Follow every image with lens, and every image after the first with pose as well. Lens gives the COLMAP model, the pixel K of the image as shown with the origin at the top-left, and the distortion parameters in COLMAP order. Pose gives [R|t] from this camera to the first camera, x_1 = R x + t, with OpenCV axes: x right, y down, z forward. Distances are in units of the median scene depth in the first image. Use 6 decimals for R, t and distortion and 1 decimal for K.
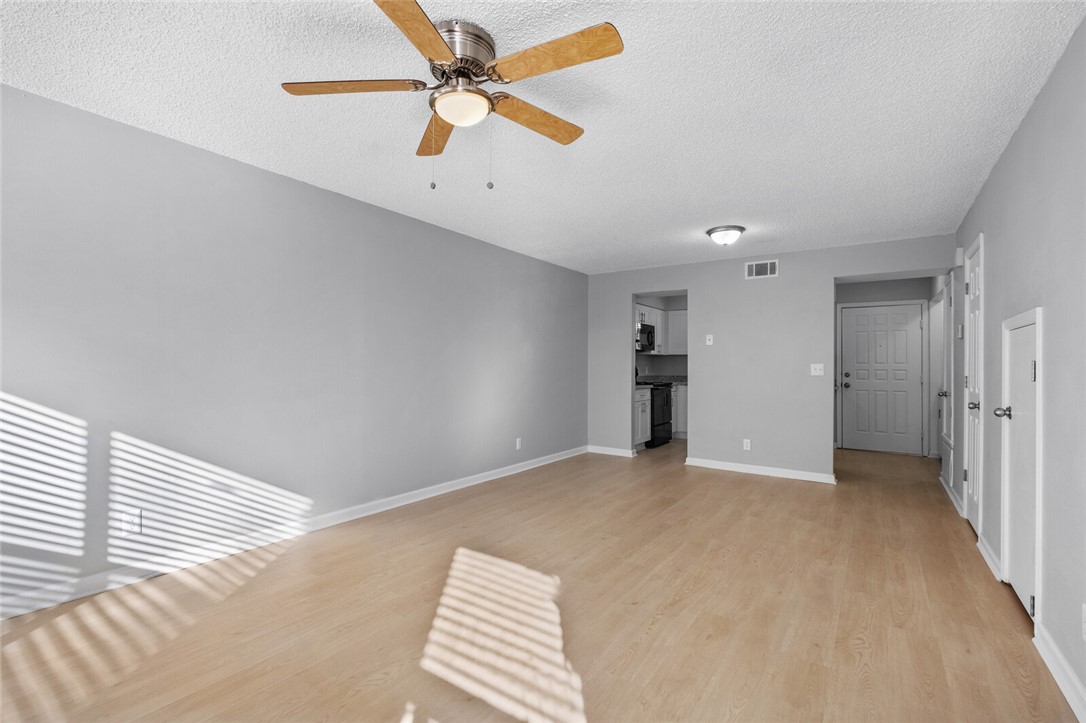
lens RADIAL K [[490.6, 0, 540.6], [0, 490.6, 362.7], [0, 0, 1]] dist [0.008523, -0.002074]
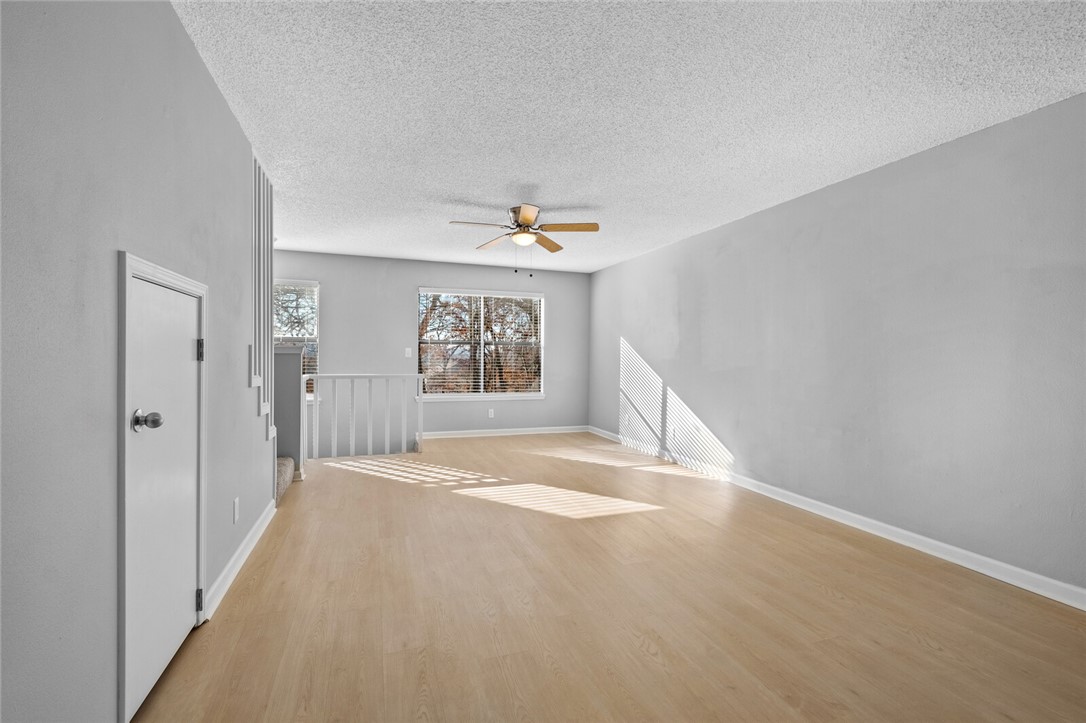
lens RADIAL K [[490.6, 0, 535.8], [0, 490.6, 356.3], [0, 0, 1]] dist [0.008523, -0.002074]
pose [[-0.600598, -0.013241, -0.799442, 0.598637], [-0.012189, 0.999898, -0.007404, 0.013508], [0.799458, 0.005298, -0.600698, 0.903853]]
